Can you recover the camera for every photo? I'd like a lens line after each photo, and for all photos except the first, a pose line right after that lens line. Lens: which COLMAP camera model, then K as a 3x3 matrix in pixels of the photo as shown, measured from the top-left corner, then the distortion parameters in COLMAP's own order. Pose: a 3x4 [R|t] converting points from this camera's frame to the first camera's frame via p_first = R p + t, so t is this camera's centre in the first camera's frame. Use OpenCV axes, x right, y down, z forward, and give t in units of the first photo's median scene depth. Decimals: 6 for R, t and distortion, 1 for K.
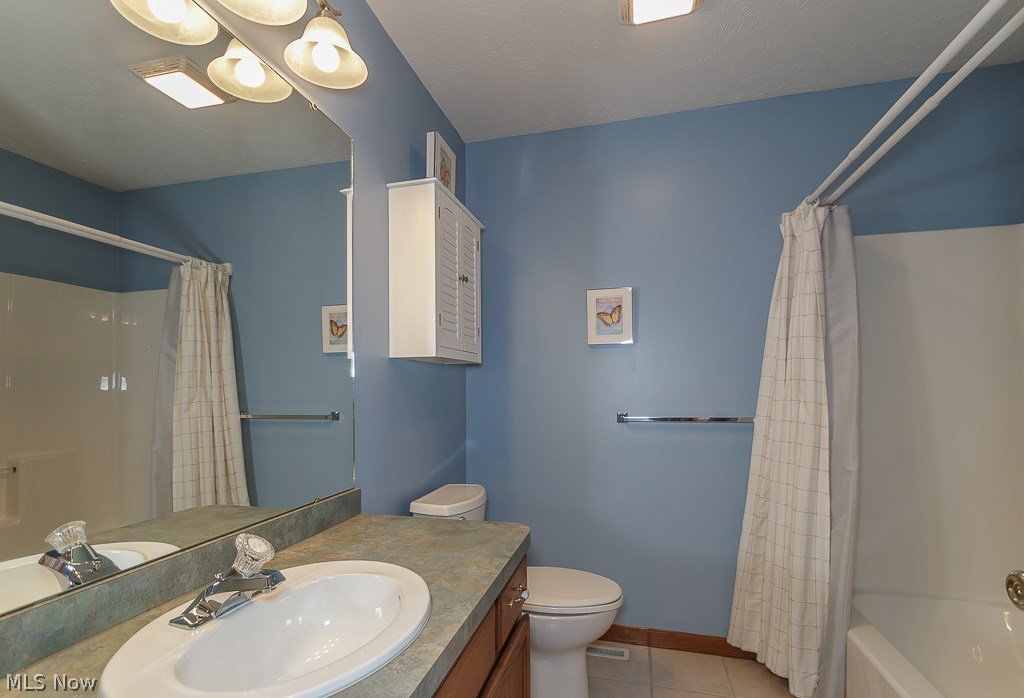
lens RADIAL K [[501.4, 0, 506.9], [0, 501.4, 393.5], [0, 0, 1]] dist [-0.002744, -0.000235]
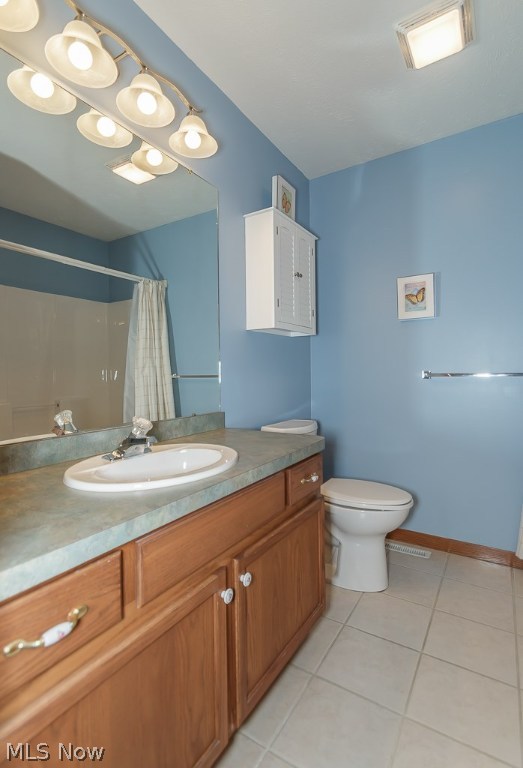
lens RADIAL K [[376.0, 0, 261.5], [0, 376.0, 384.0], [0, 0, 1]] dist [-0.002744, -0.000235]
pose [[0.954493, 0.007516, -0.298139, 0.116099], [0.000259, 0.999661, 0.026030, 0.048281], [0.298234, -0.024923, 0.954167, -0.063652]]
